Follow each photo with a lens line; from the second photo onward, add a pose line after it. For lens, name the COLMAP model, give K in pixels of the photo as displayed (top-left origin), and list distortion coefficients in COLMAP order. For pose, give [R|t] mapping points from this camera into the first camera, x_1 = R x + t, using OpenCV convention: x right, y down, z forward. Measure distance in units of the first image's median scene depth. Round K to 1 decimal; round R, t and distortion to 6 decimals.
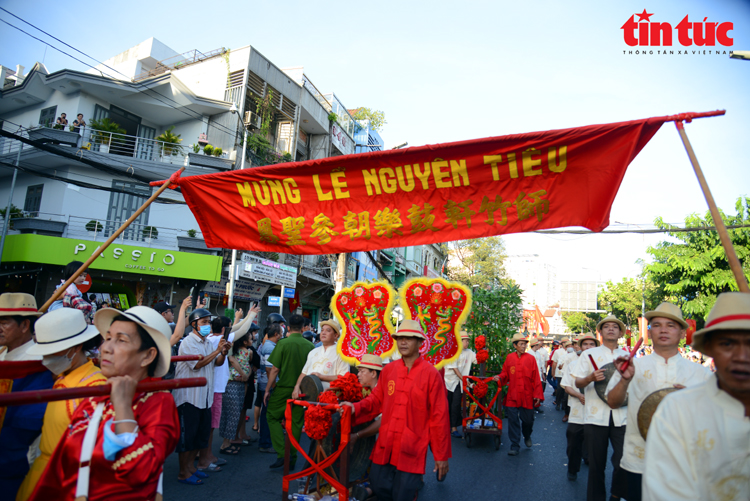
lens RADIAL K [[528.2, 0, 375.0], [0, 528.2, 250.5], [0, 0, 1]] dist [-0.081382, 0.003356]
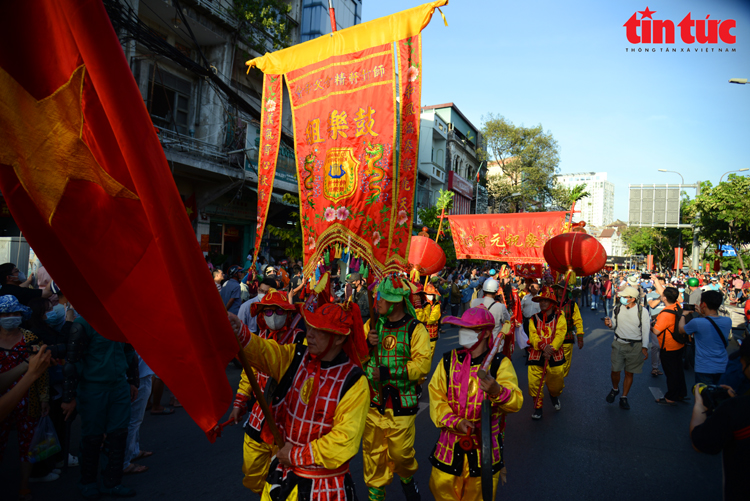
lens RADIAL K [[528.2, 0, 375.0], [0, 528.2, 250.5], [0, 0, 1]] dist [-0.081382, 0.003356]
pose [[0.994987, -0.018096, -0.098355, 0.047522], [0.031825, 0.989659, 0.139867, 0.026201], [0.094807, -0.142296, 0.985273, 0.170092]]
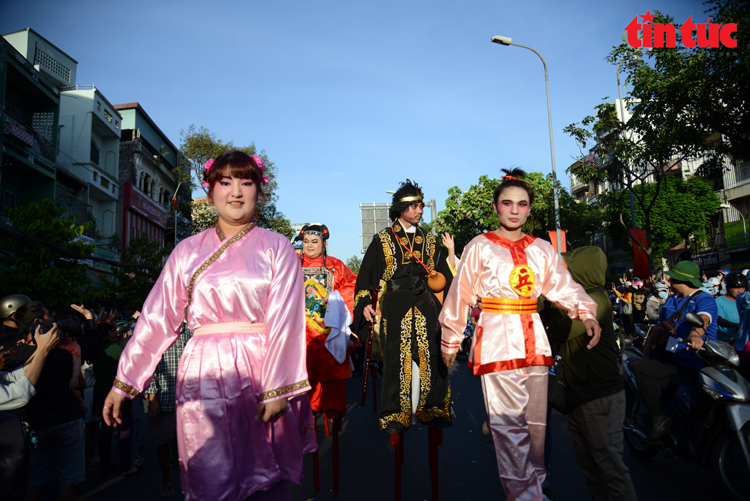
lens RADIAL K [[528.2, 0, 375.0], [0, 528.2, 250.5], [0, 0, 1]] dist [-0.081382, 0.003356]
pose [[0.911820, -0.050424, 0.407483, 0.086426], [0.031339, 0.998082, 0.053380, 0.062325], [-0.409393, -0.035902, 0.911651, 0.327475]]
